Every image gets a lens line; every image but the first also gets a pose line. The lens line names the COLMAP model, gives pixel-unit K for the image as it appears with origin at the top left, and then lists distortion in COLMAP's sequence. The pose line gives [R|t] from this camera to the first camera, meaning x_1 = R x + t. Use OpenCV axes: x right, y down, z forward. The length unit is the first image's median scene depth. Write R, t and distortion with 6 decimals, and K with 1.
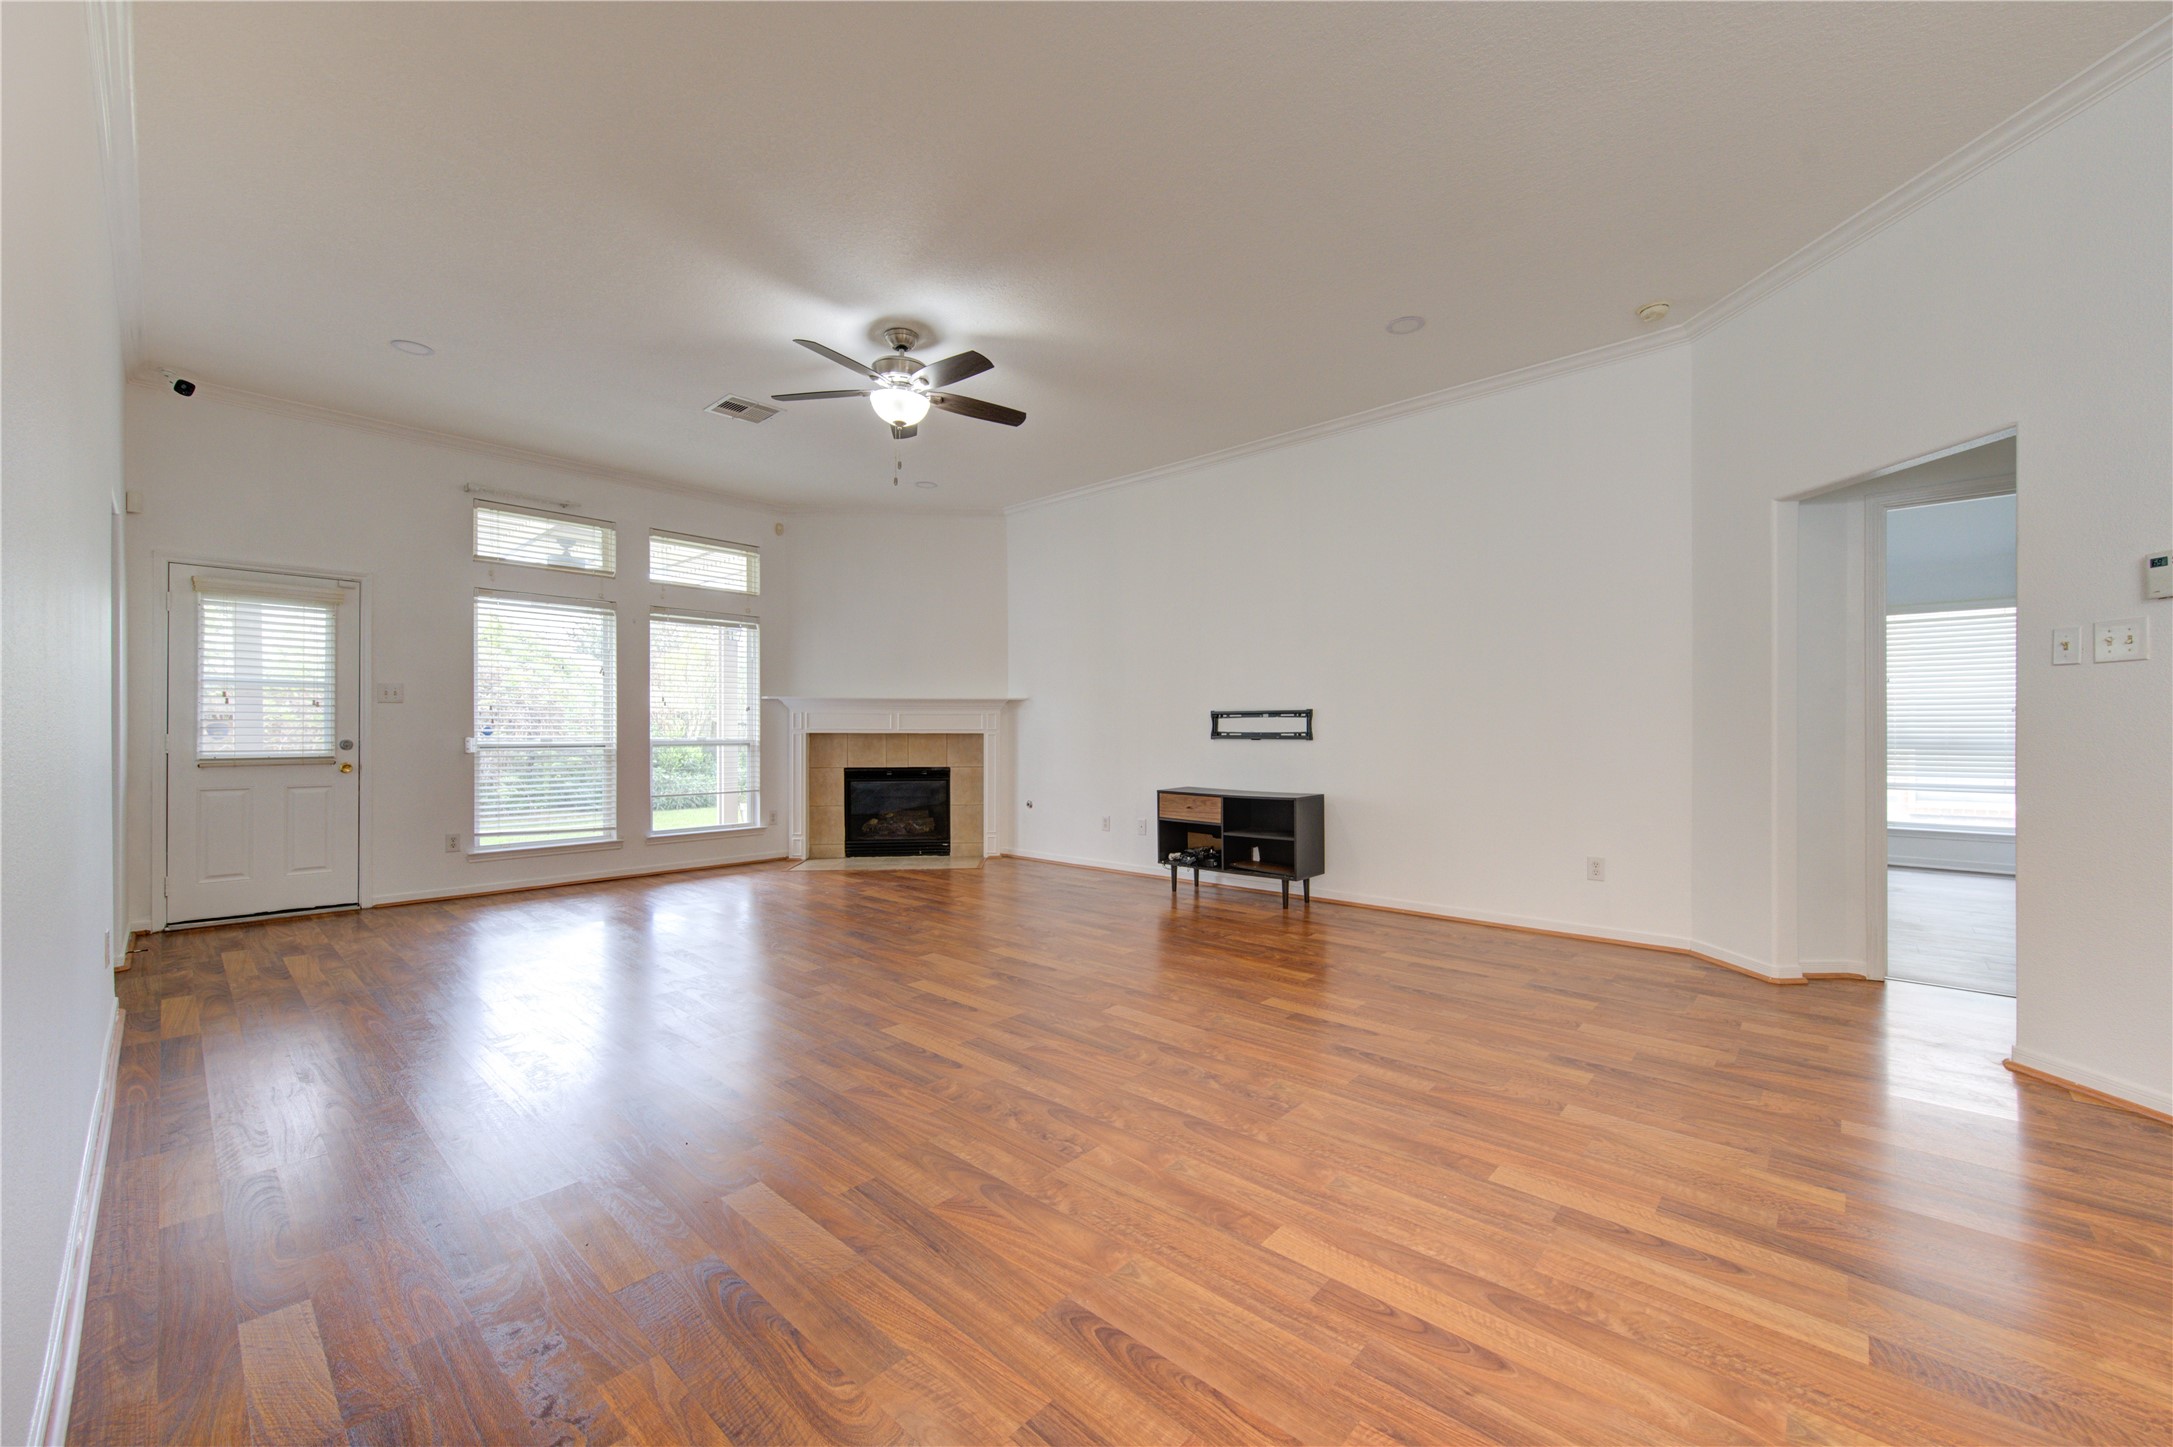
lens RADIAL K [[841.1, 0, 1093.2], [0, 841.1, 731.6], [0, 0, 1]] dist [-0.000309, -0.000223]
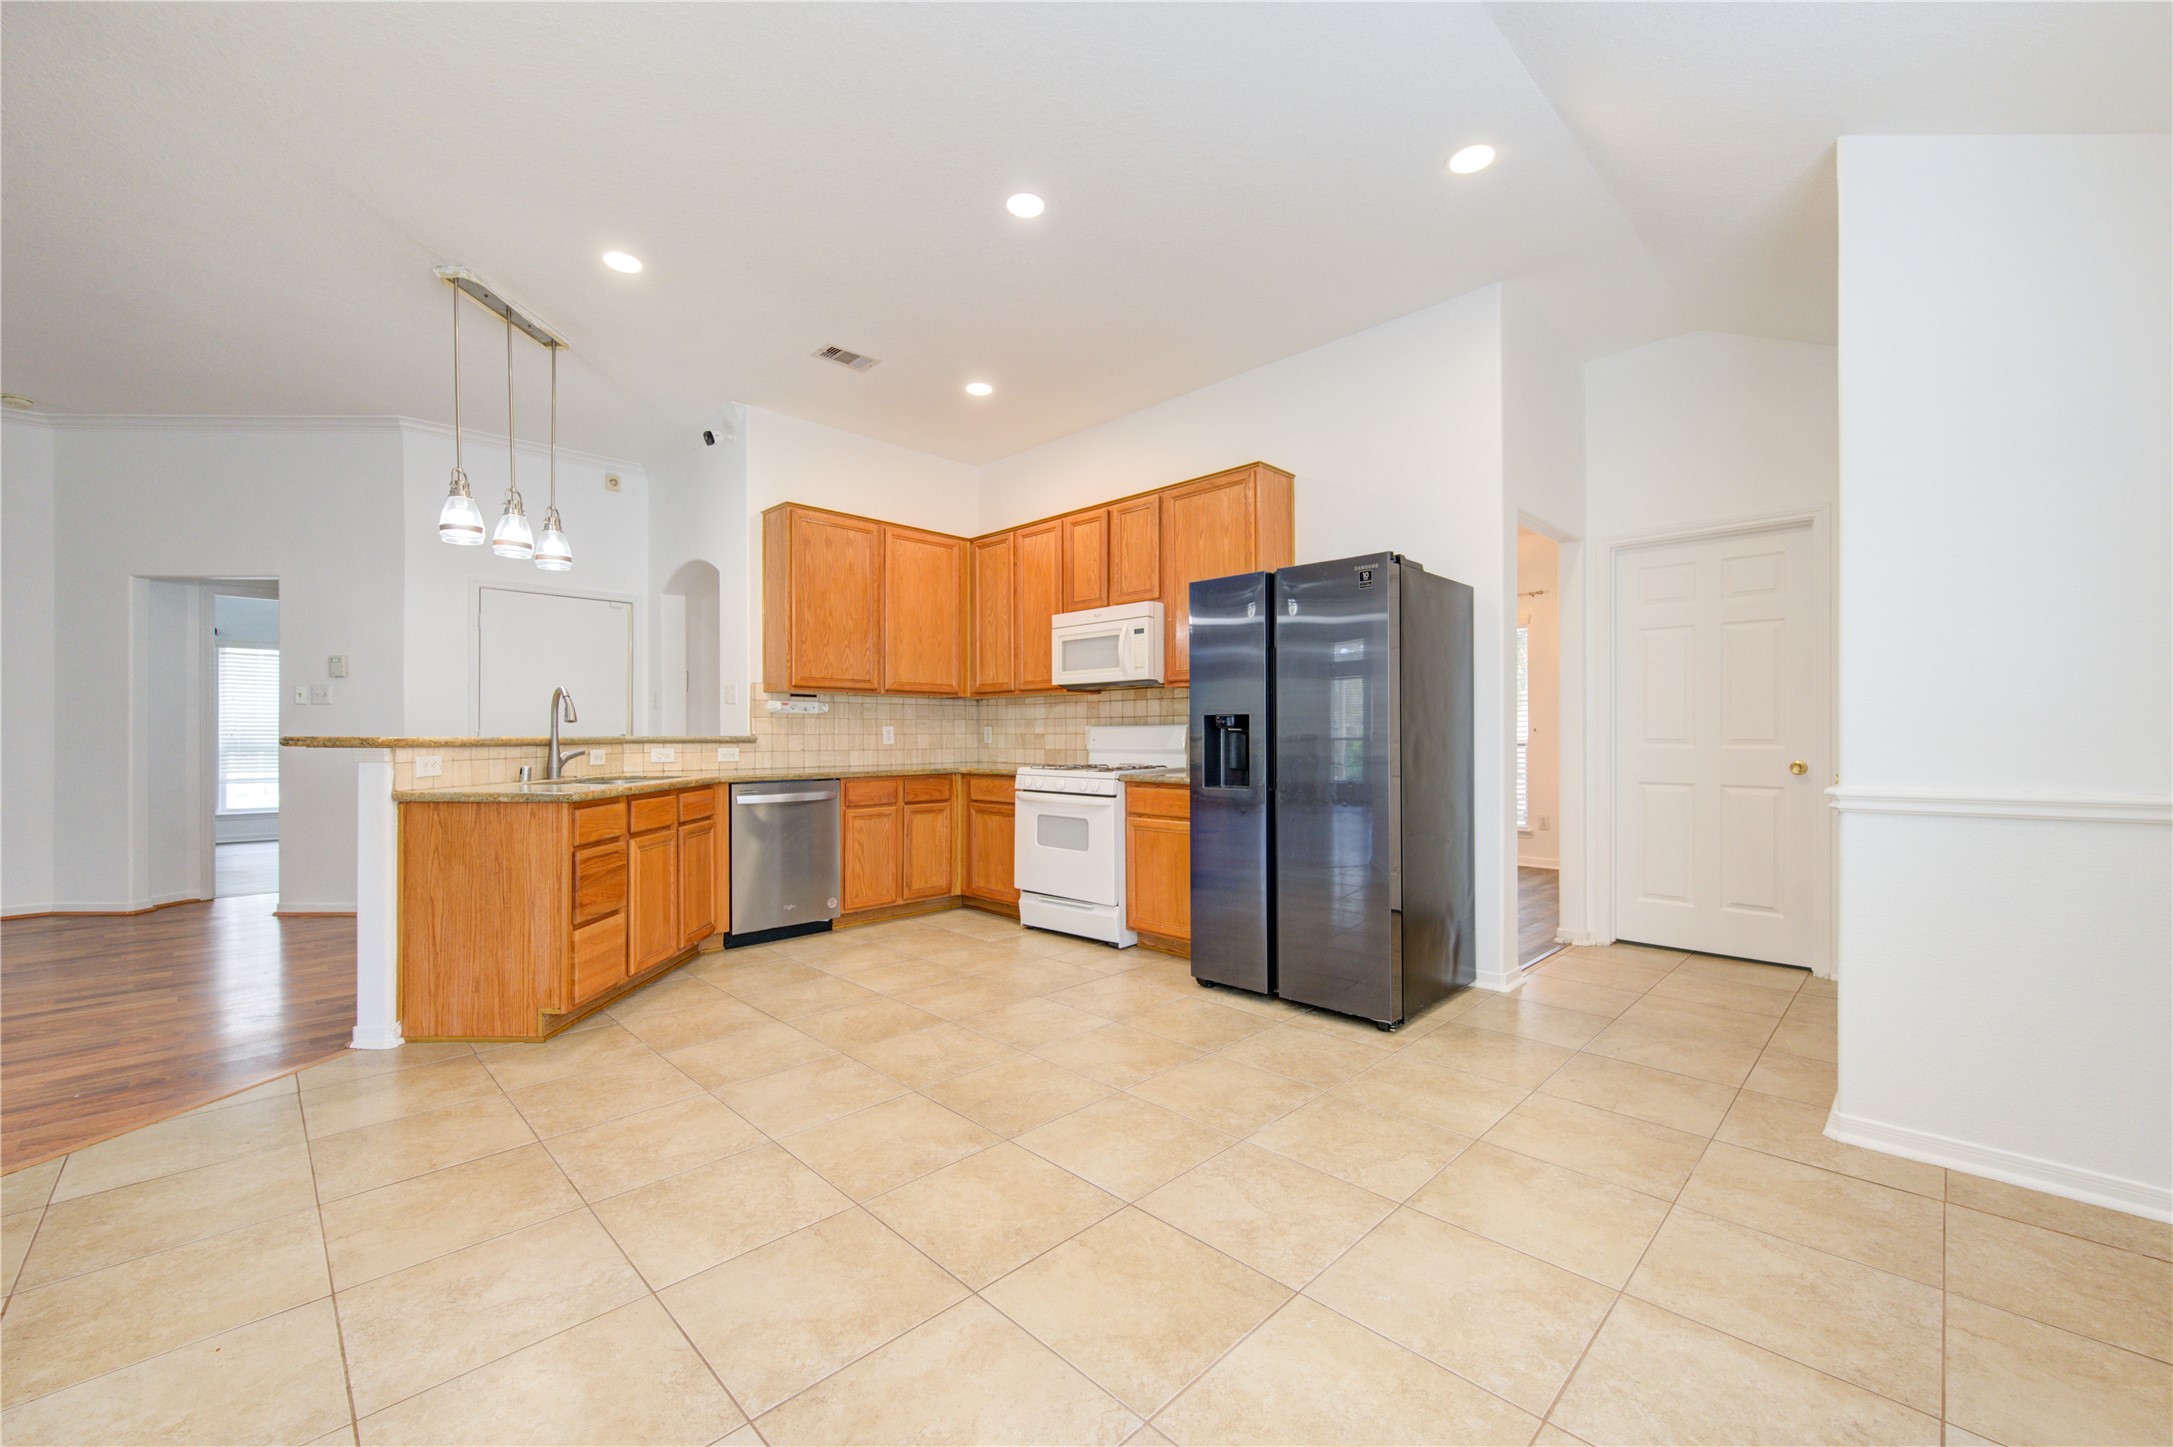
lens RADIAL K [[873.7, 0, 1084.2], [0, 873.7, 732.5], [0, 0, 1]] dist [0.000744, -0.000004]
pose [[0.053421, 0.002519, 0.998569, -0.357141], [0.003168, 0.999991, -0.002692, -0.001133], [-0.998567, 0.003307, 0.053413, -0.423820]]
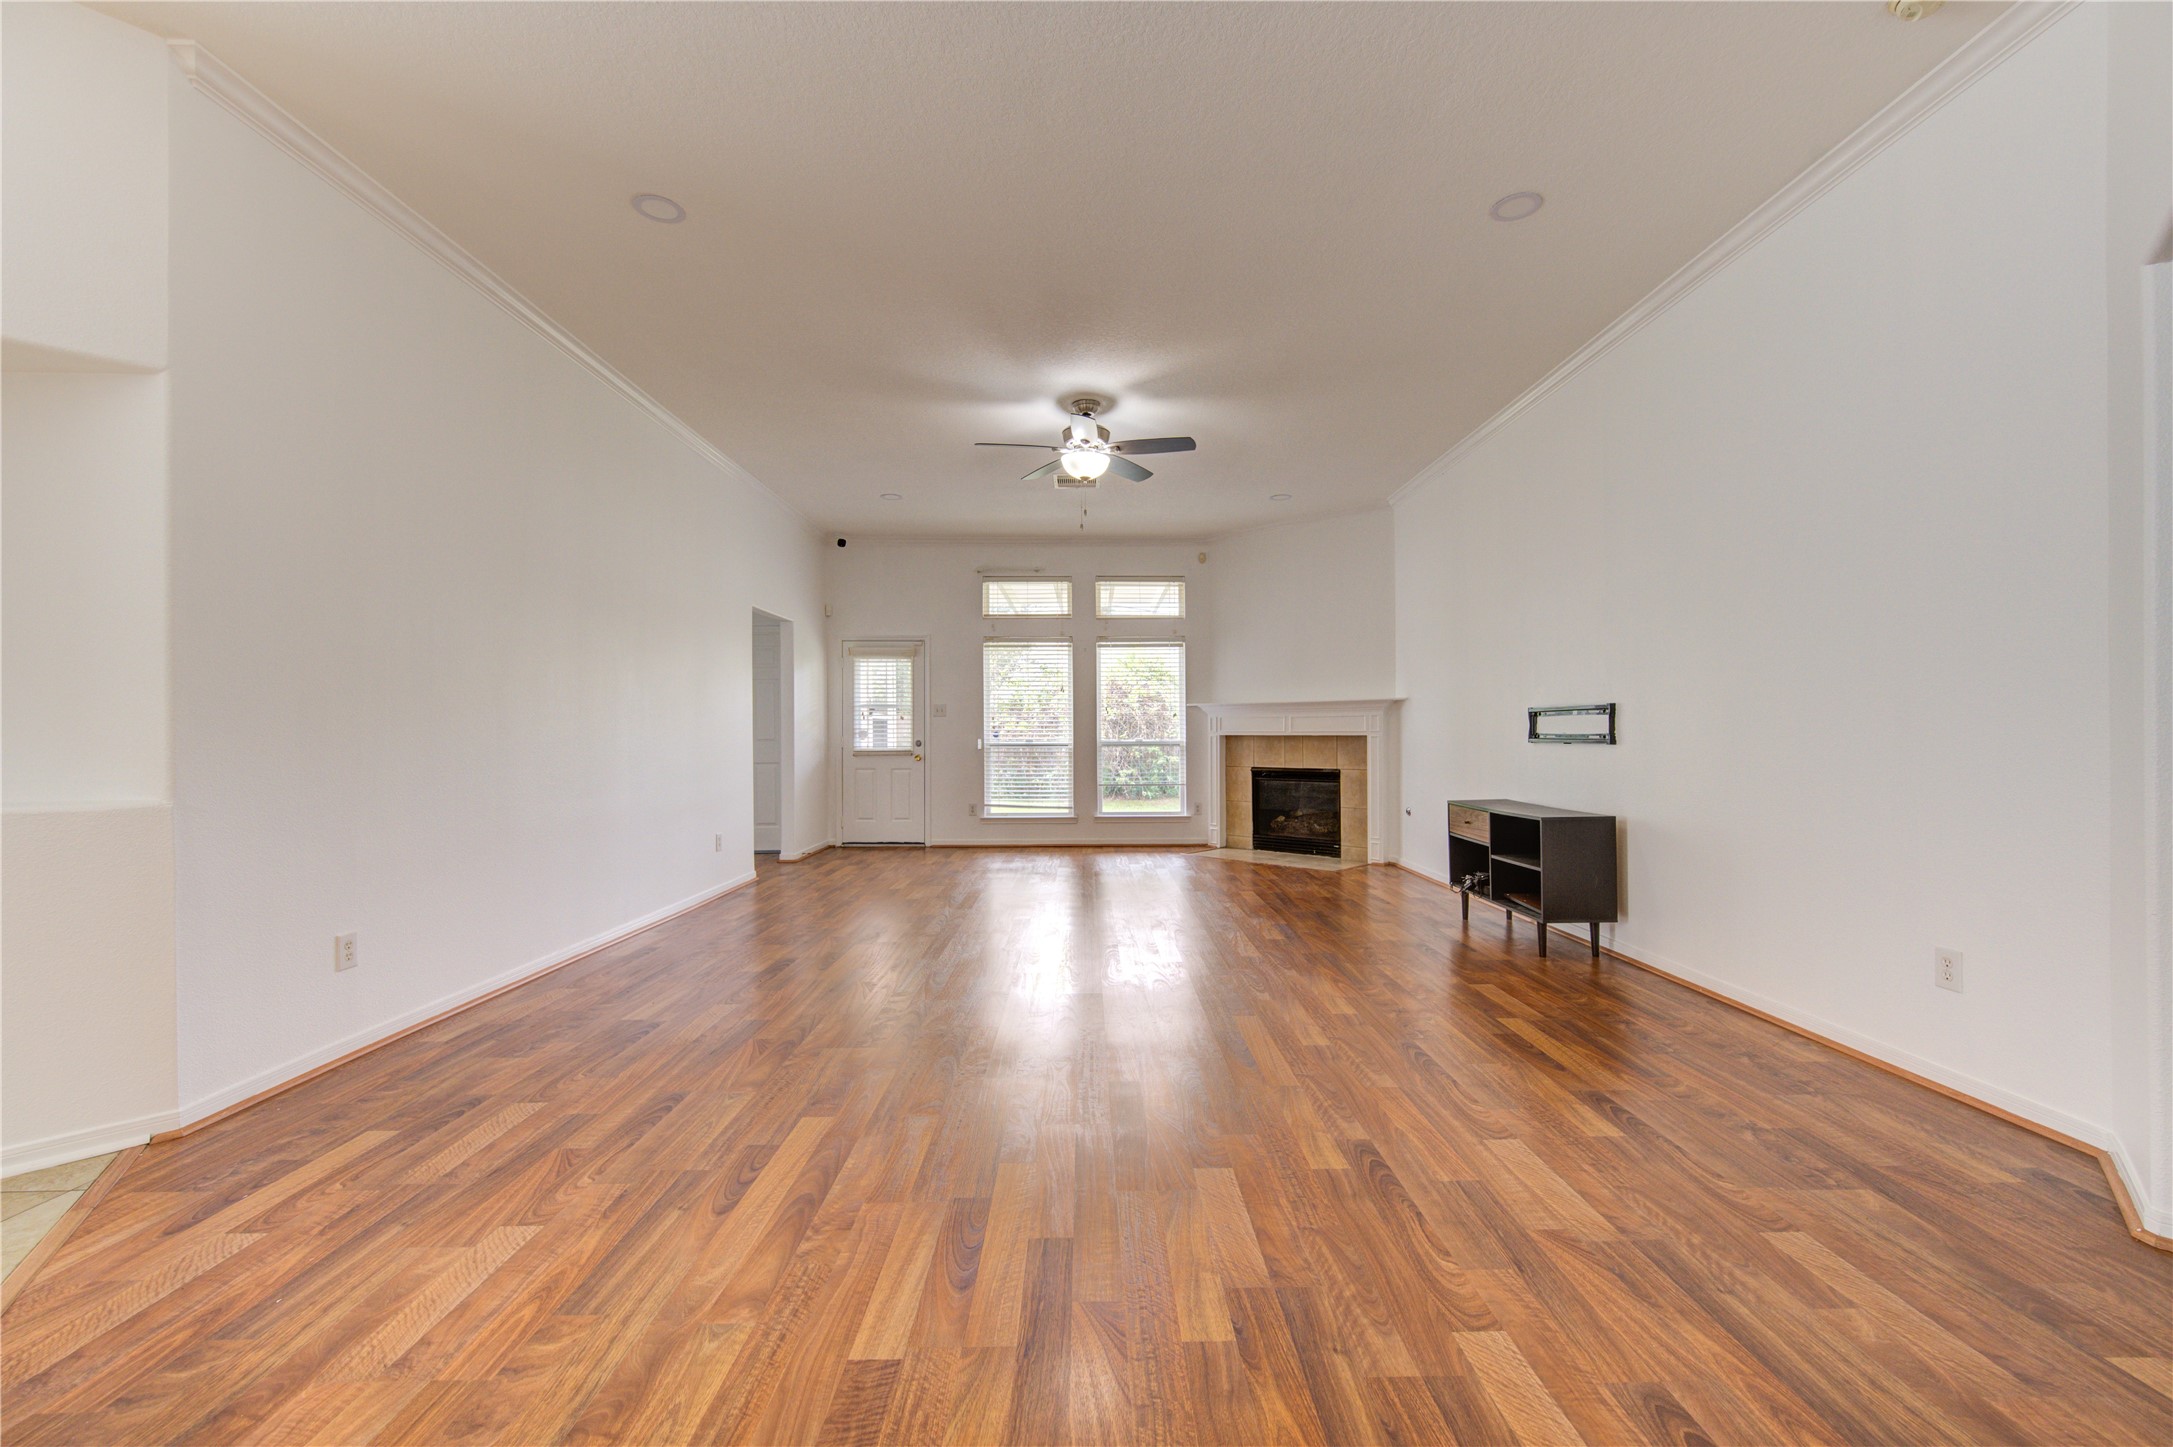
lens RADIAL K [[849.7, 0, 1096.6], [0, 849.7, 729.7], [0, 0, 1]] dist [0.000677, -0.000228]
pose [[0.680022, -0.006036, -0.733167, 0.464244], [0.002589, 0.999980, -0.005831, 0.000219], [0.733187, 0.002066, 0.680024, 0.128921]]
